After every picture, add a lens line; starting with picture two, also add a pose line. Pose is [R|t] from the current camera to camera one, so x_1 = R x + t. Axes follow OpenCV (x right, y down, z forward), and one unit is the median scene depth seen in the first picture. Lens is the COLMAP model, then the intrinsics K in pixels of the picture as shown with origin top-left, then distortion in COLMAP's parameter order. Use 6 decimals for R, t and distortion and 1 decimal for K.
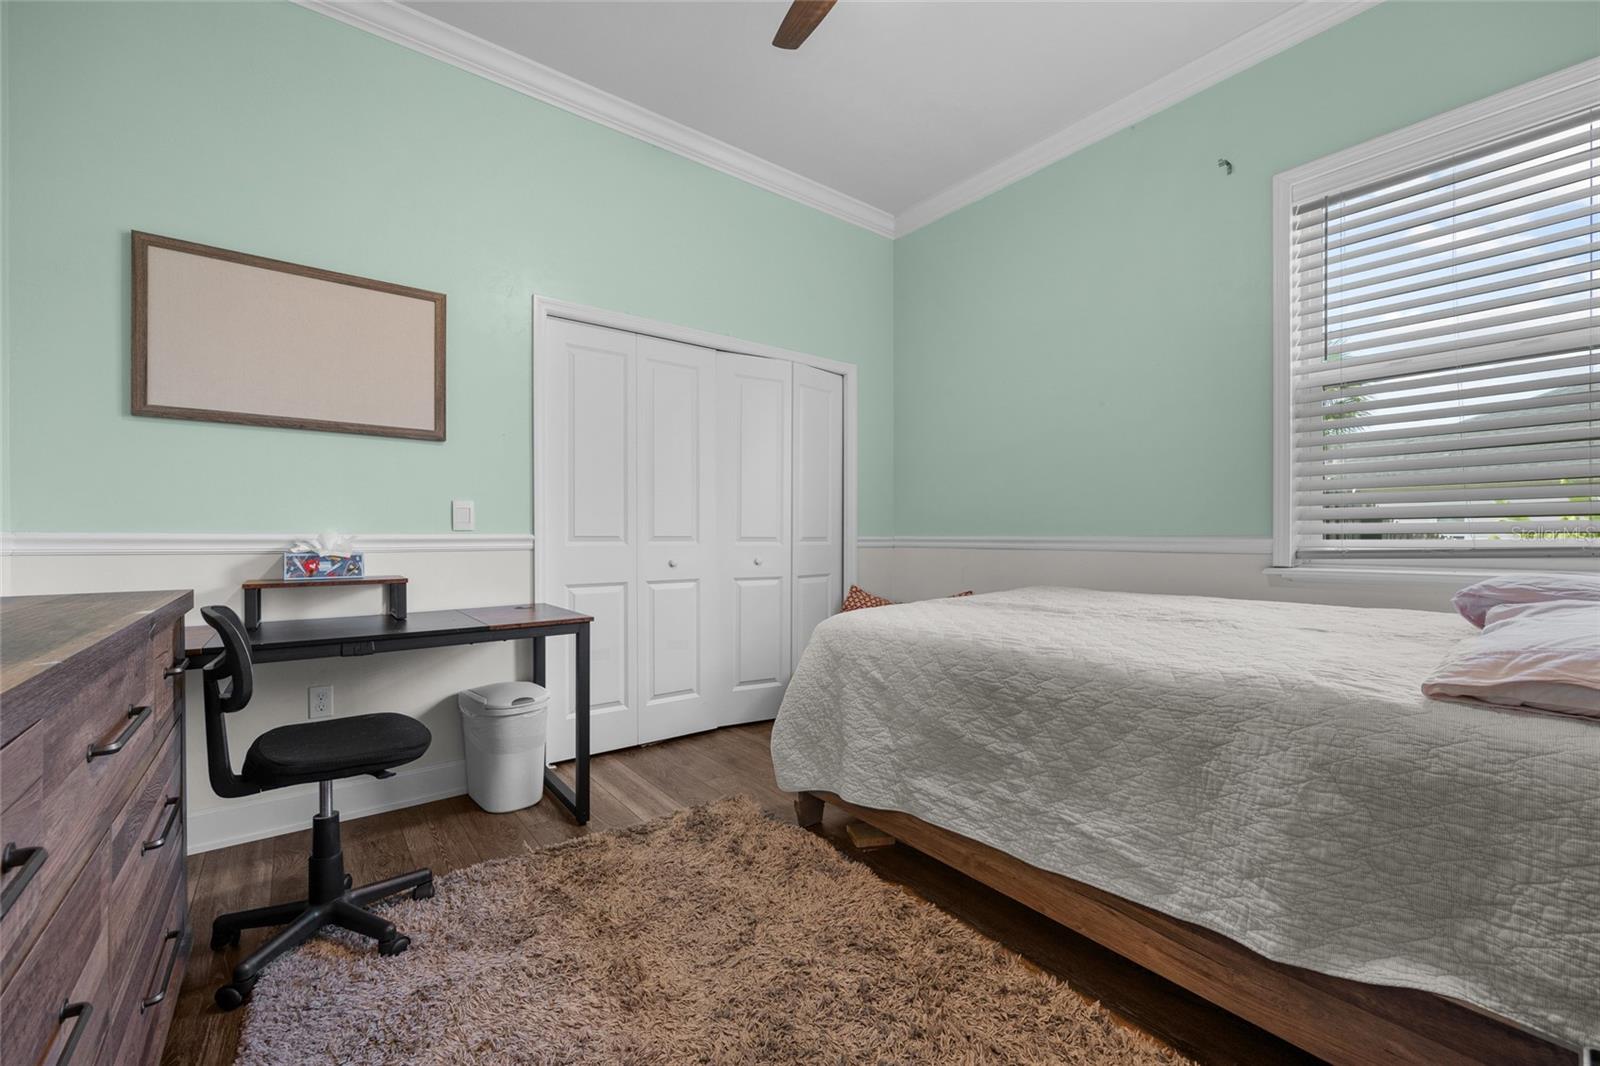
lens RADIAL K [[667.2, 0, 804.2], [0, 667.2, 535.7], [0, 0, 1]] dist [0.001140, 0.000332]
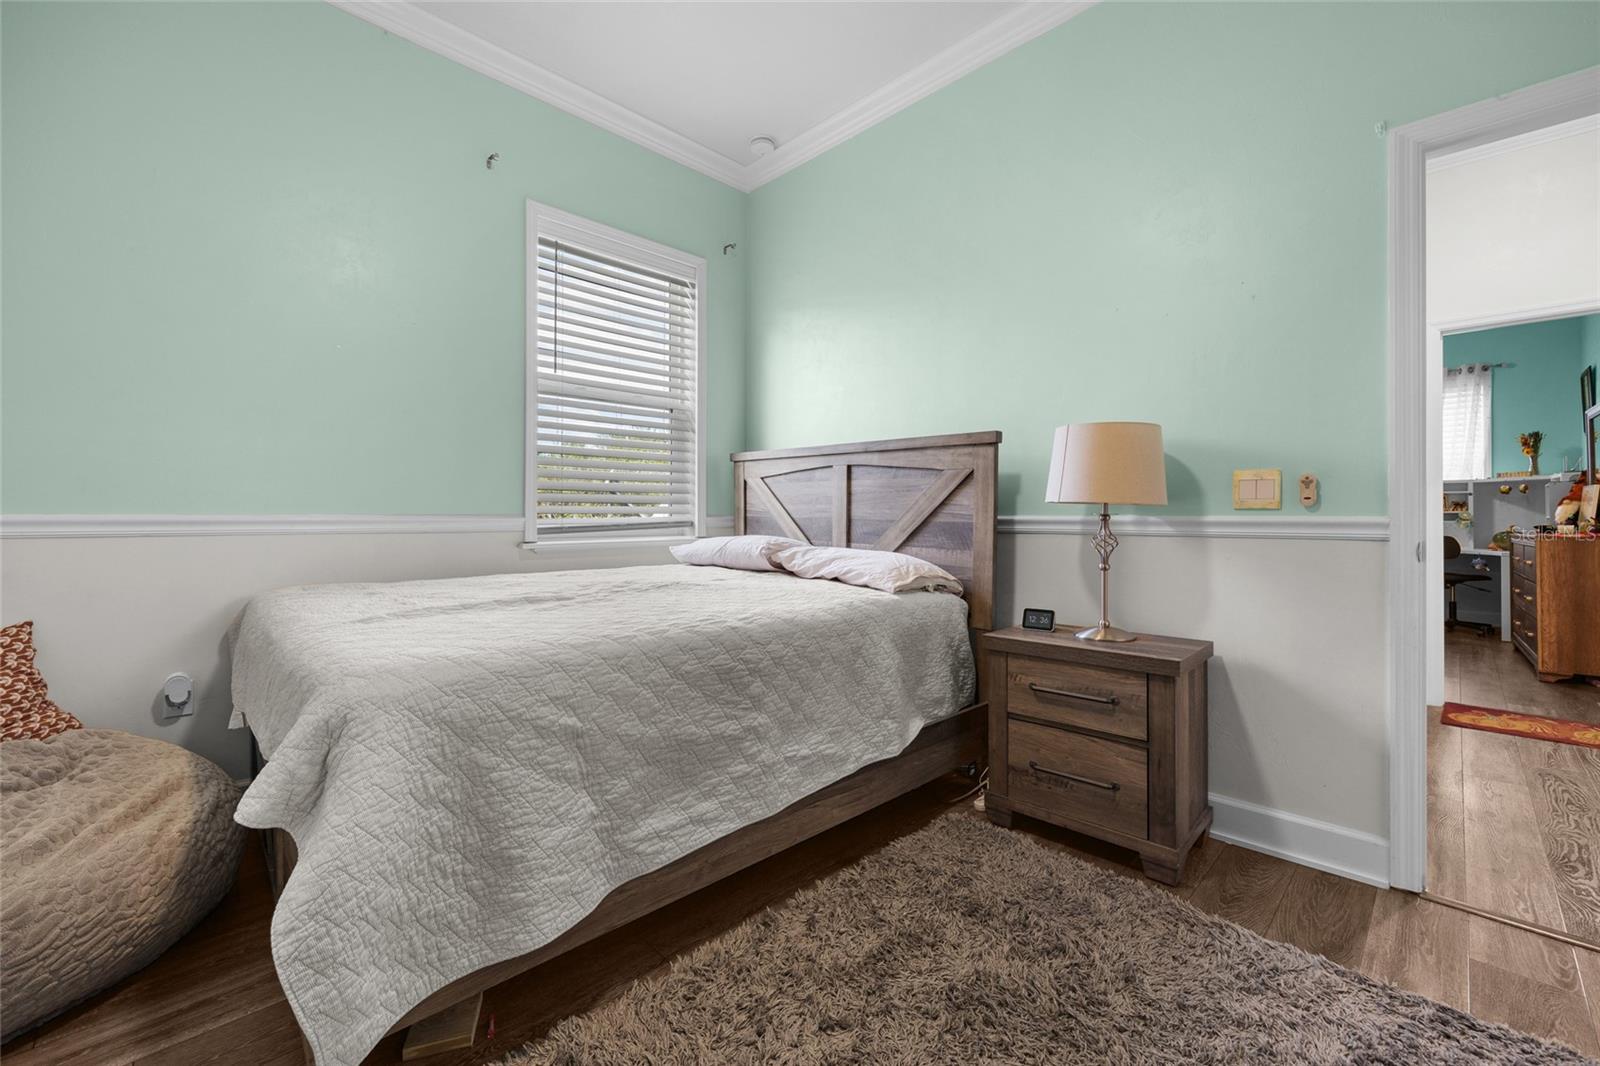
lens RADIAL K [[650.9, 0, 794.2], [0, 650.9, 512.8], [0, 0, 1]] dist [0.000599, -0.000078]
pose [[-0.120533, 0.007773, 0.992679, -0.681794], [-0.004281, 0.999956, -0.008350, 0.005831], [-0.992700, -0.005256, -0.120494, 1.029719]]
